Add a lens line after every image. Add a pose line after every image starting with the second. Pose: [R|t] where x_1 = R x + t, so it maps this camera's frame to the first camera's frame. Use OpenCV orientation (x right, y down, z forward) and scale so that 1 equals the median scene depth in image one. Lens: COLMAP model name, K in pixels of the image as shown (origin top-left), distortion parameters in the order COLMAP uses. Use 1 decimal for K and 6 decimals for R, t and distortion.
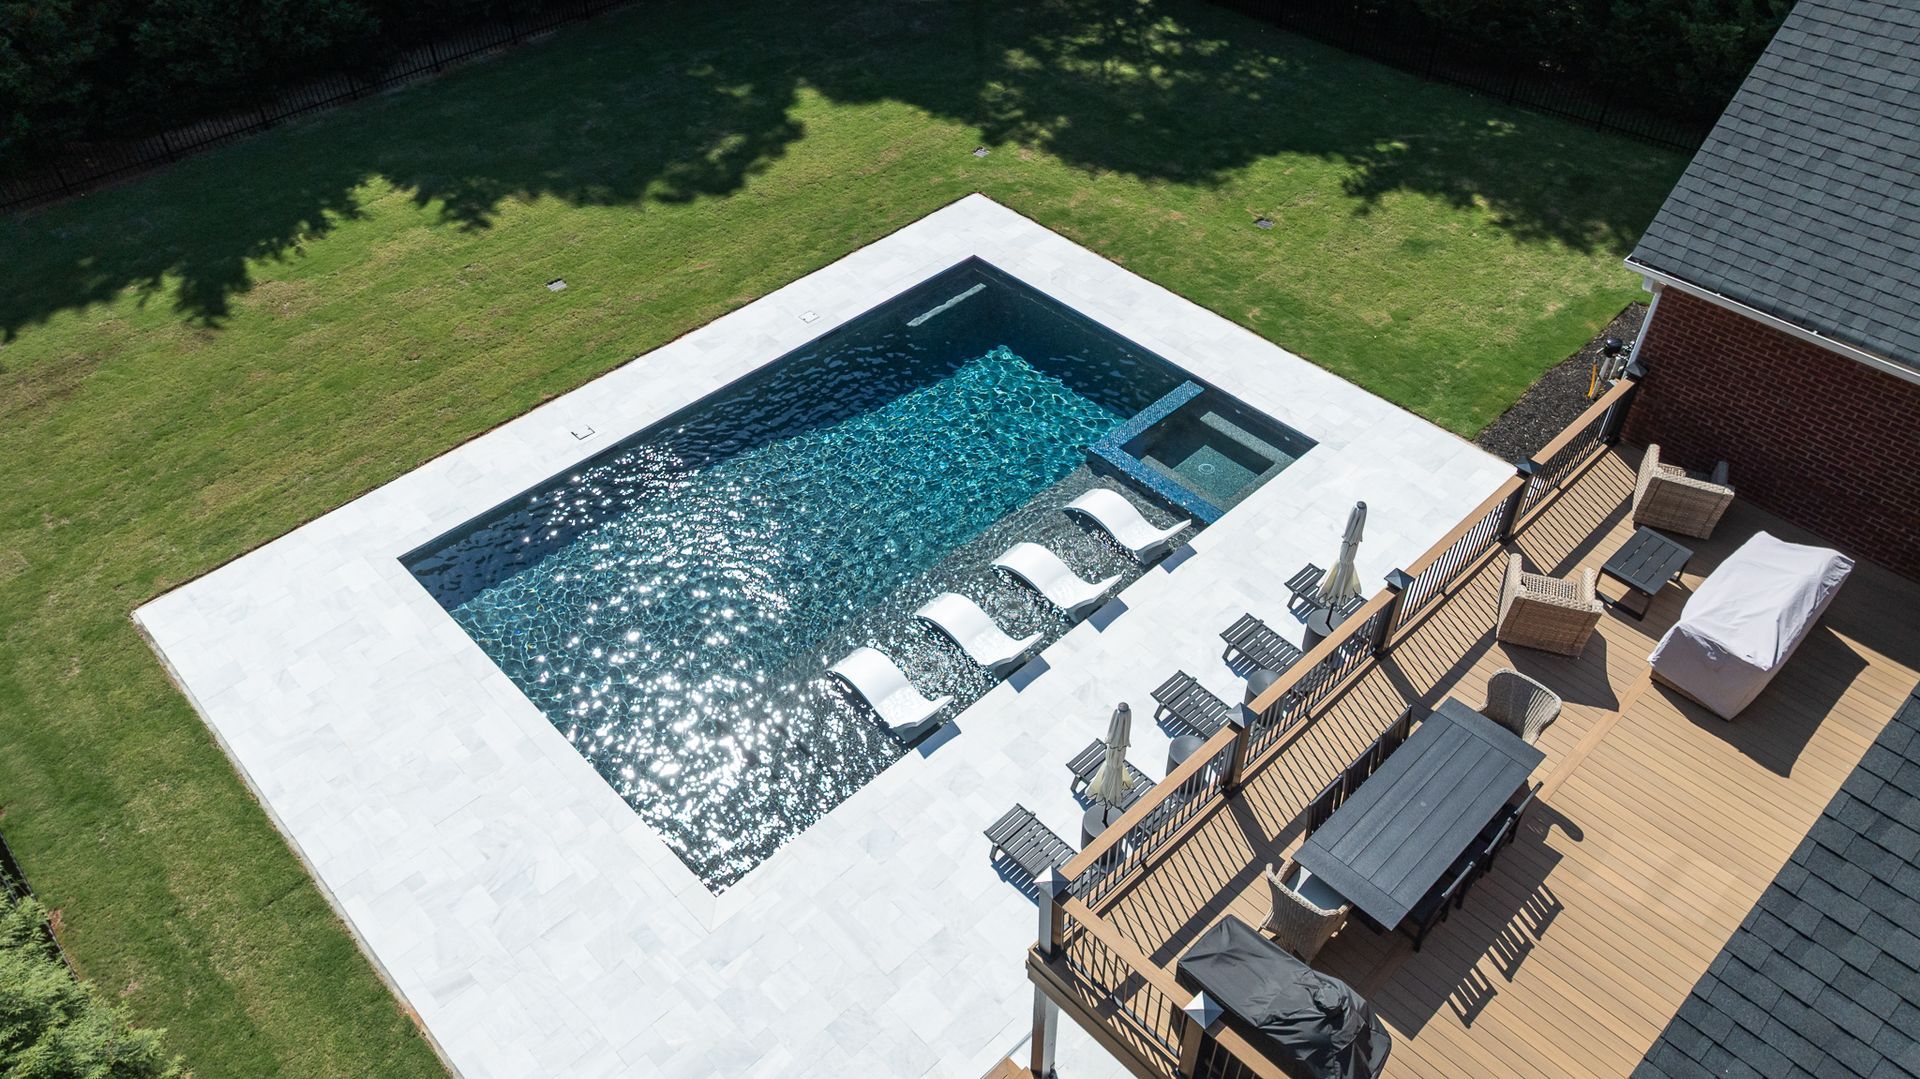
lens RADIAL K [[1357.4, 0, 961.2], [0, 1357.4, 542.2], [0, 0, 1]] dist [-0.038095, 0.039811]
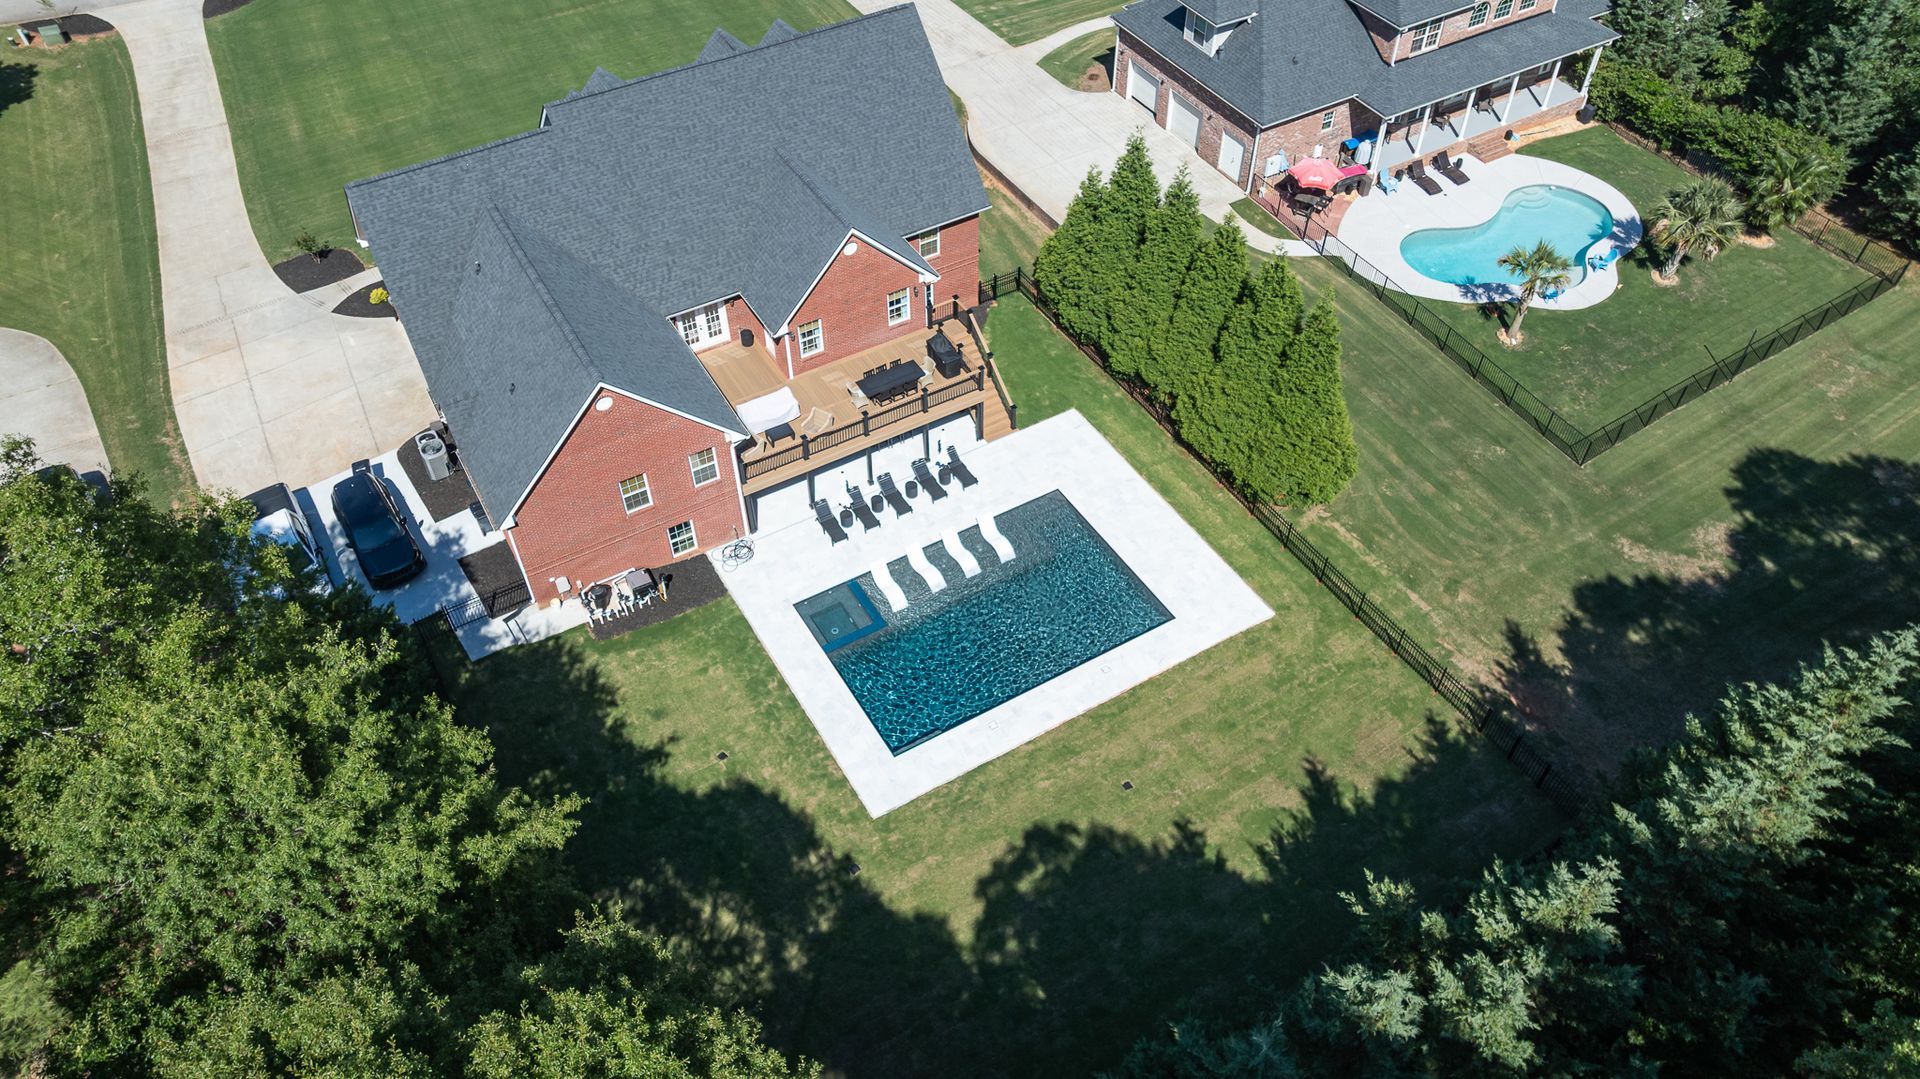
lens RADIAL K [[1348.9, 0, 961.1], [0, 1348.9, 545.8], [0, 0, 1]] dist [-0.018748, -0.004046]
pose [[-0.973836, -0.156187, 0.165075, -0.339205], [0.167918, -0.005100, 0.985788, -2.027542], [-0.153125, 0.987714, 0.031193, 0.686382]]
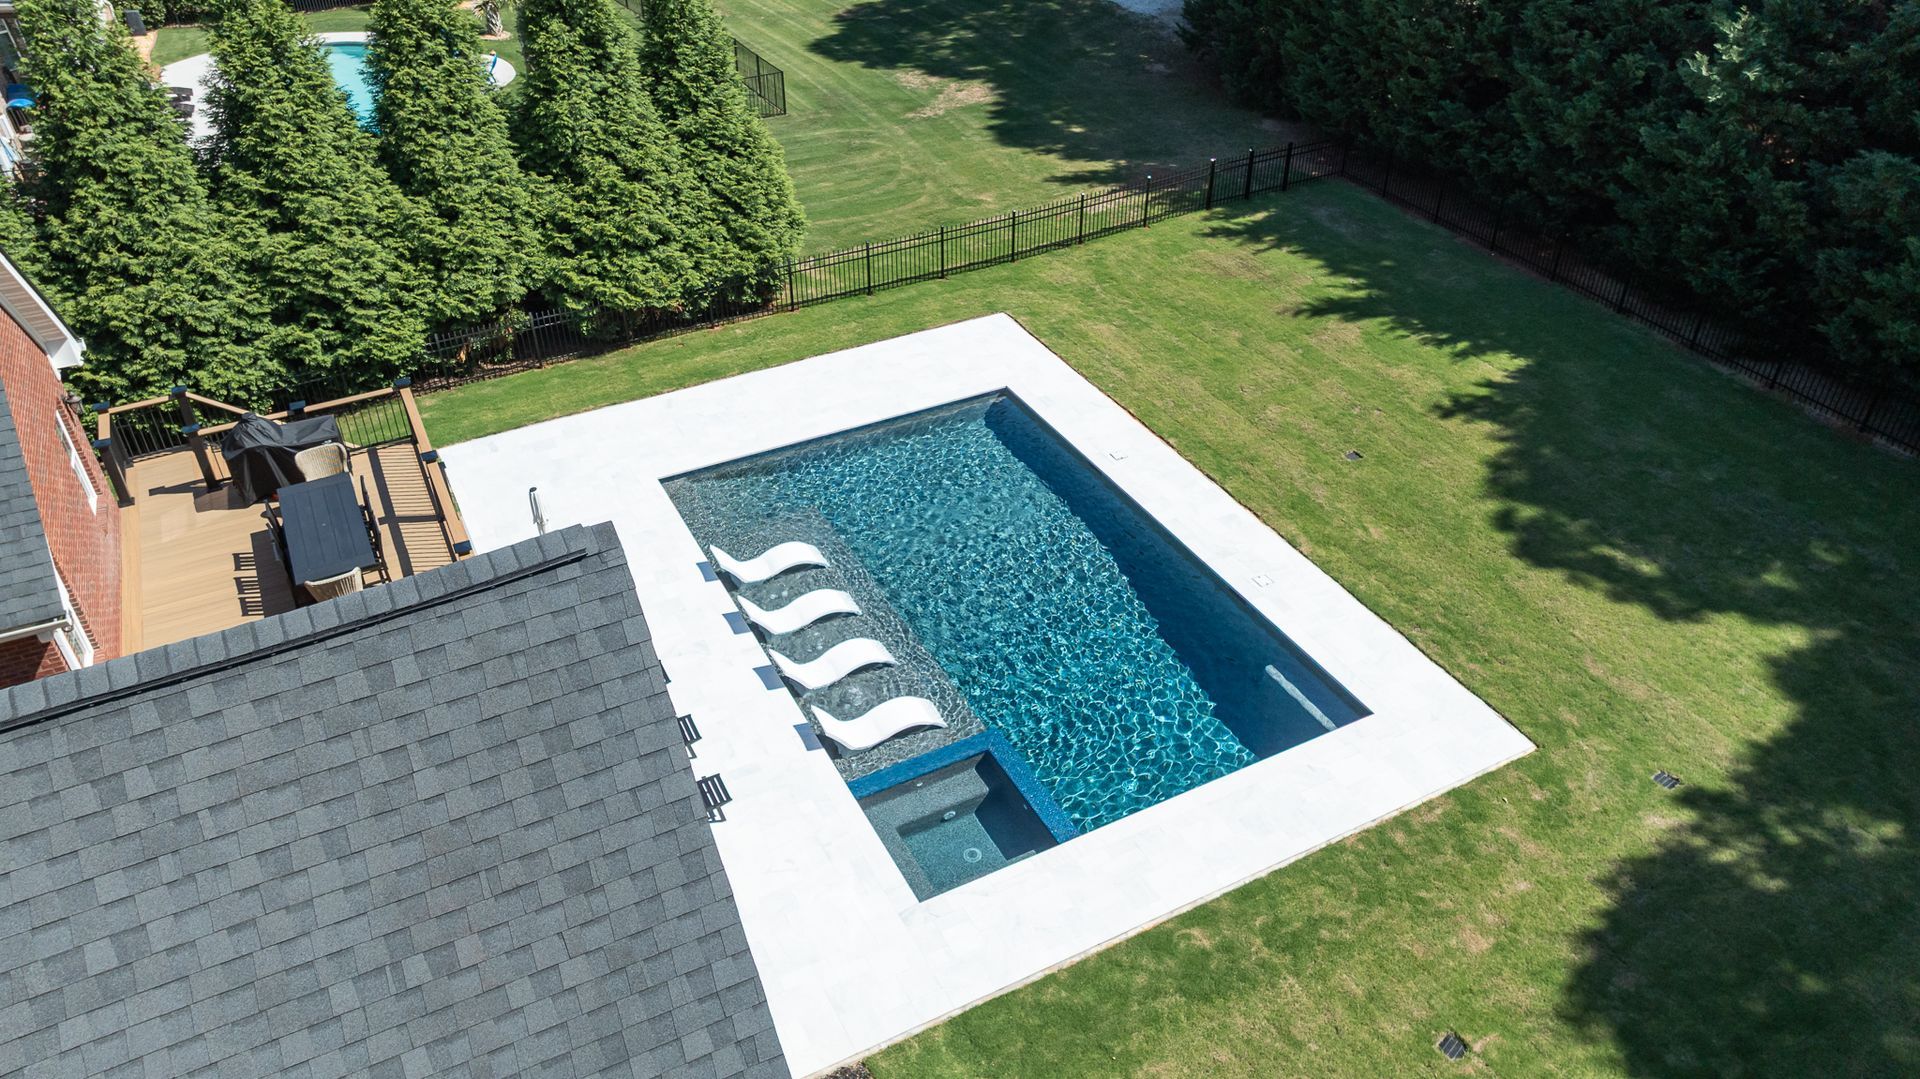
lens RADIAL K [[1354.2, 0, 961.2], [0, 1354.2, 542.9], [0, 0, 1]] dist [-0.025340, 0.011380]
pose [[-0.279964, 0.571384, -0.771453, 0.681798], [-0.655291, 0.473526, 0.588530, -0.605598], [0.701580, 0.670293, 0.241852, 0.581110]]
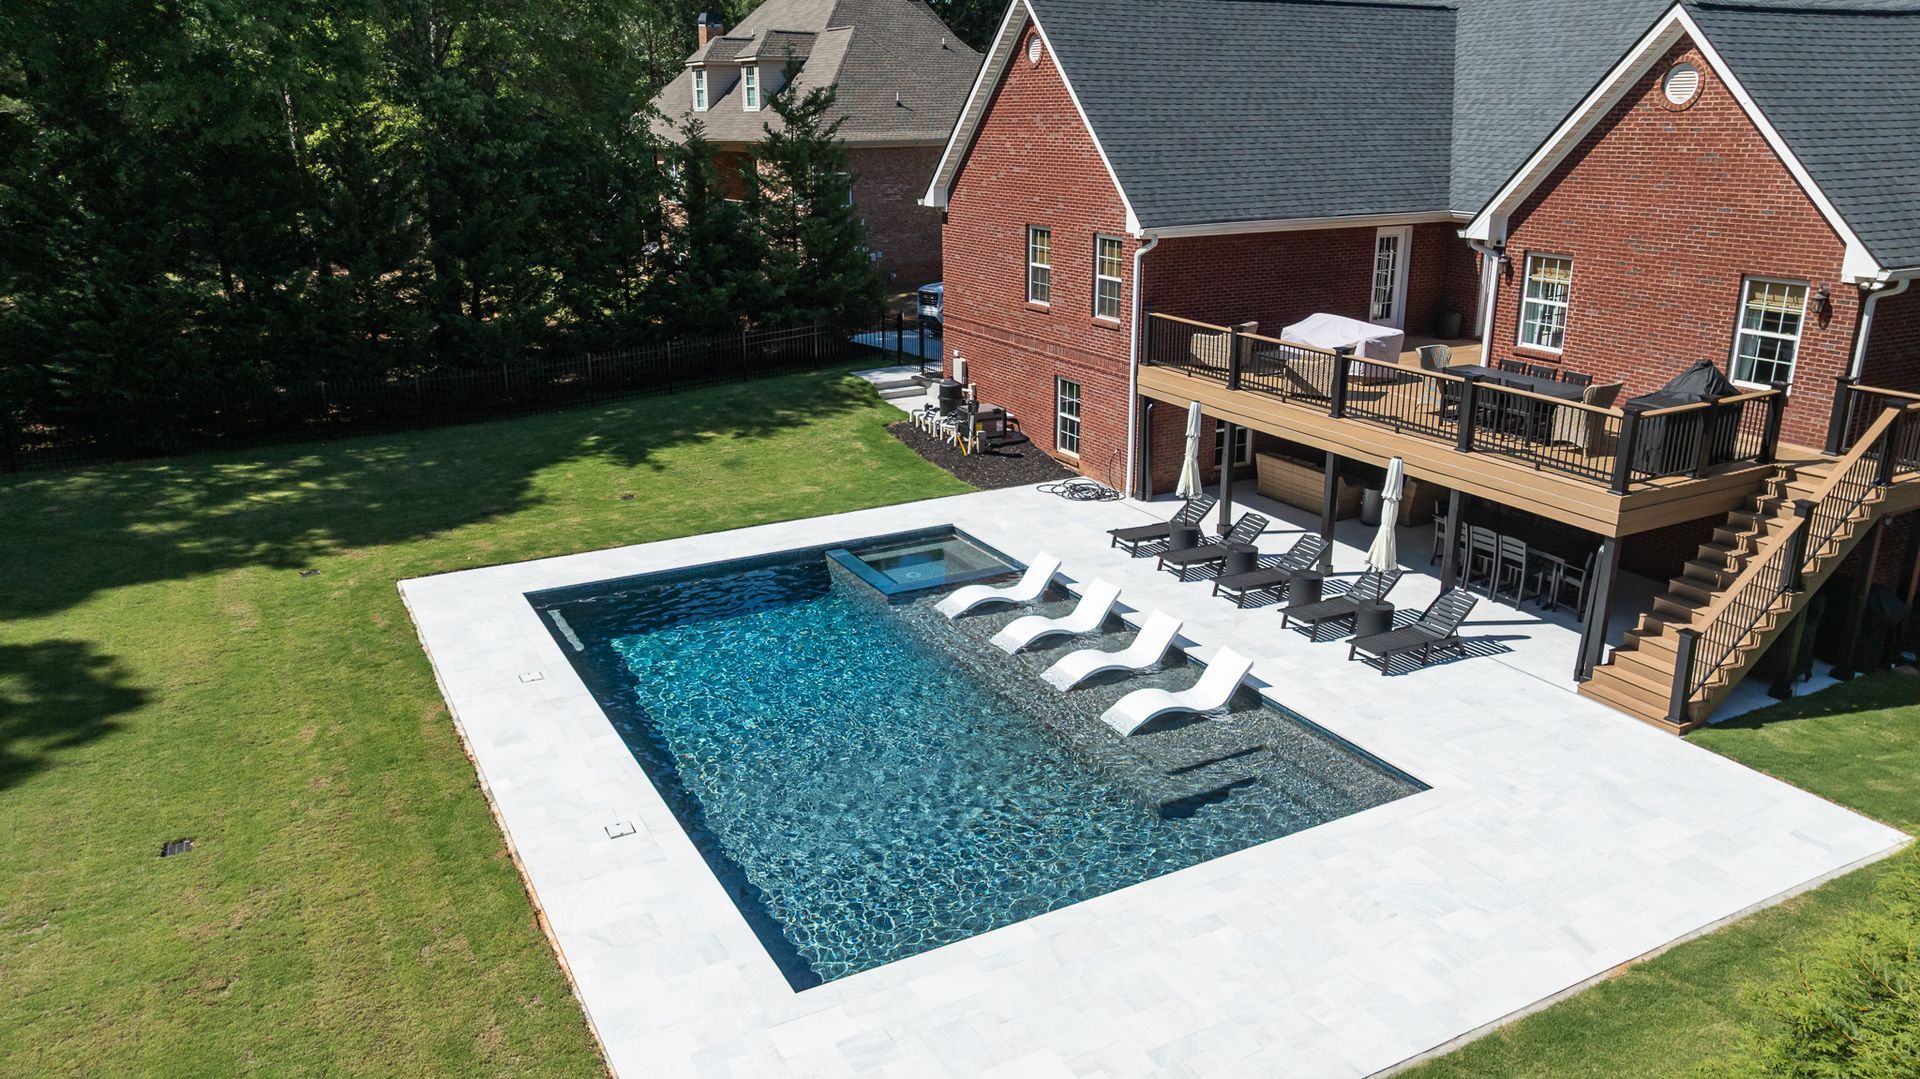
lens RADIAL K [[1348.9, 0, 961.1], [0, 1348.9, 545.8], [0, 0, 1]] dist [-0.018748, -0.004046]
pose [[0.263286, -0.288232, 0.920654, -0.718870], [0.665150, 0.745461, 0.043166, -0.091634], [-0.698754, 0.601007, 0.387987, 0.481961]]
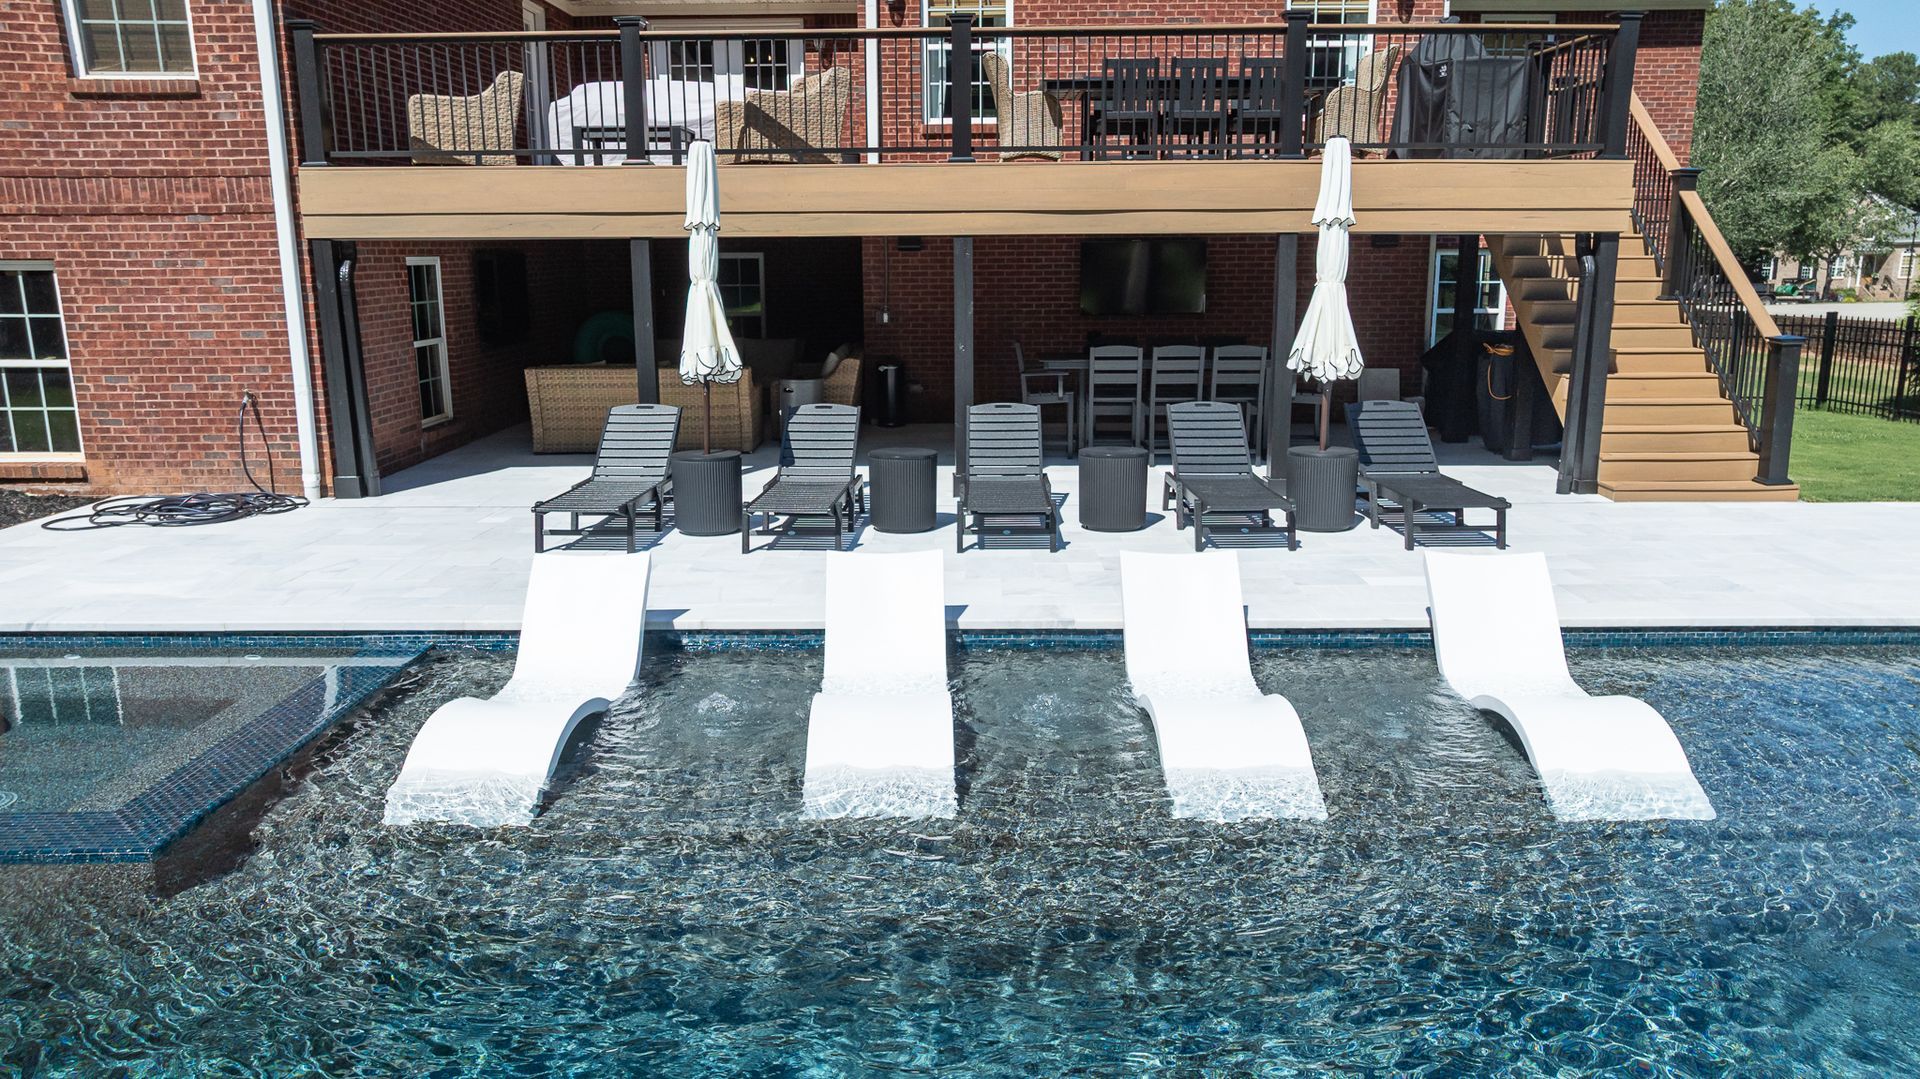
lens RADIAL K [[1354.2, 0, 961.2], [0, 1354.2, 542.9], [0, 0, 1]] dist [-0.025340, 0.011380]
pose [[-0.715410, -0.134947, 0.685549, -0.132788], [0.490571, 0.601642, 0.630370, -0.155376], [-0.497522, 0.787284, -0.364220, 0.859496]]
